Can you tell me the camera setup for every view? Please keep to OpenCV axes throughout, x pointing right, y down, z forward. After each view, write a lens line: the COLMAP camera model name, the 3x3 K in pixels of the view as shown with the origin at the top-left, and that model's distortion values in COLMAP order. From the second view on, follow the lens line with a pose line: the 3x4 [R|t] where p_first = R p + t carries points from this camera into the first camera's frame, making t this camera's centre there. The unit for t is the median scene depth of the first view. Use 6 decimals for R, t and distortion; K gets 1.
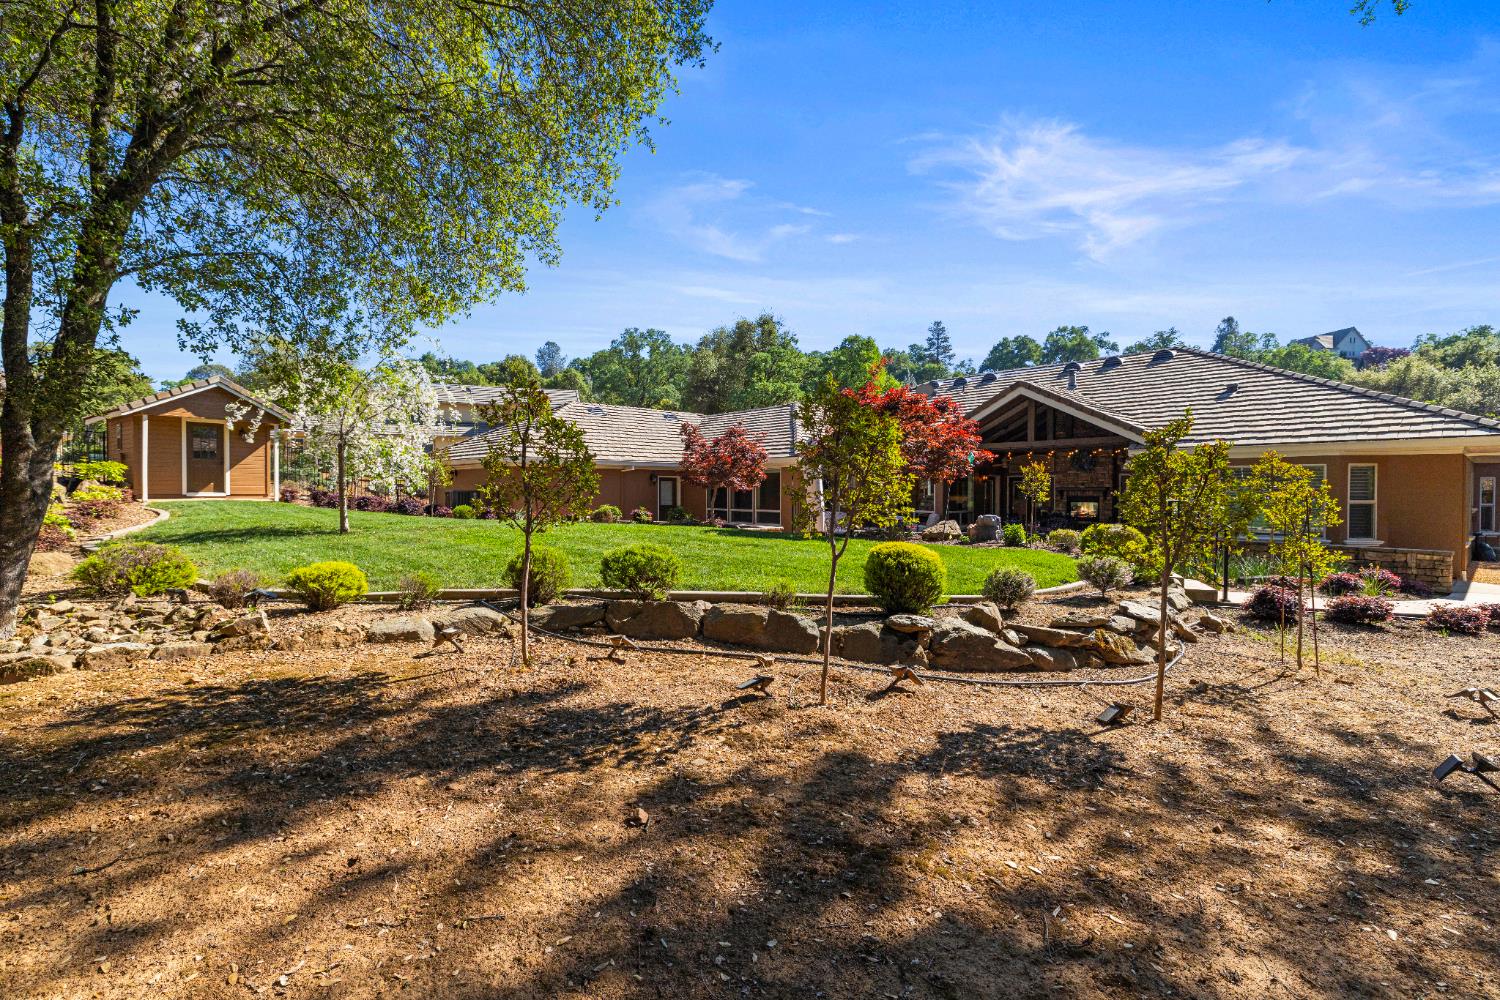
lens RADIAL K [[685.4, 0, 752.4], [0, 685.4, 505.9], [0, 0, 1]] dist [0.000956, -0.000105]
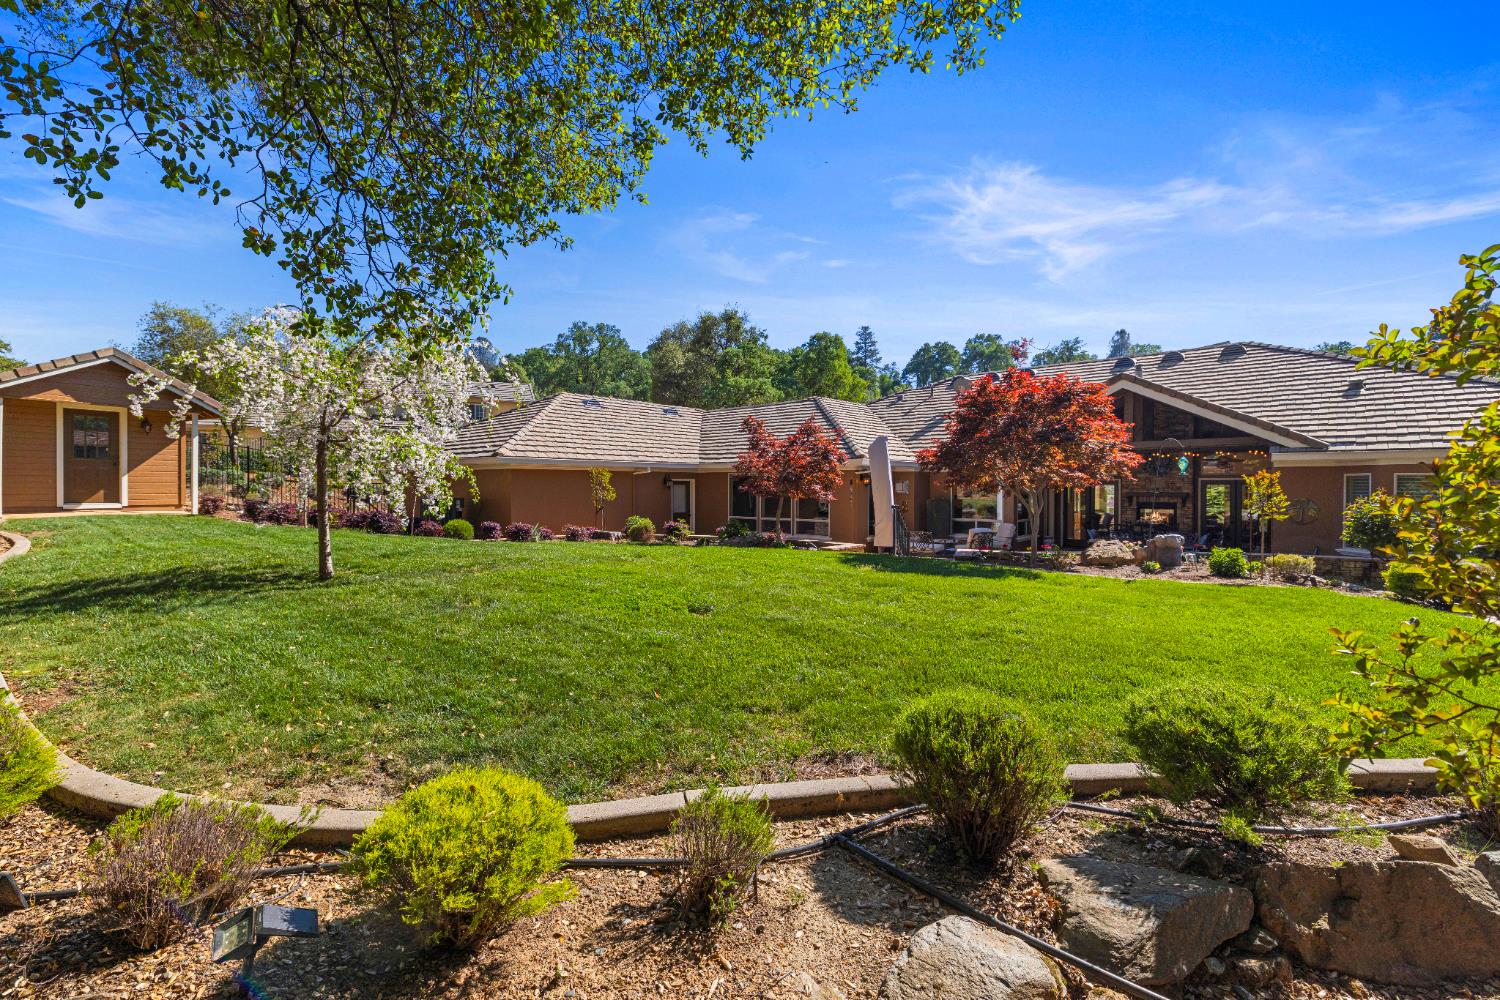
lens RADIAL K [[655.0, 0, 749.4], [0, 655.0, 495.2], [0, 0, 1]] dist [0.000815, 0.000528]
pose [[0.993796, -0.002544, 0.111187, -0.081247], [0.003520, 0.999957, -0.008579, -0.009766], [-0.111160, 0.008917, 0.993762, 0.103500]]
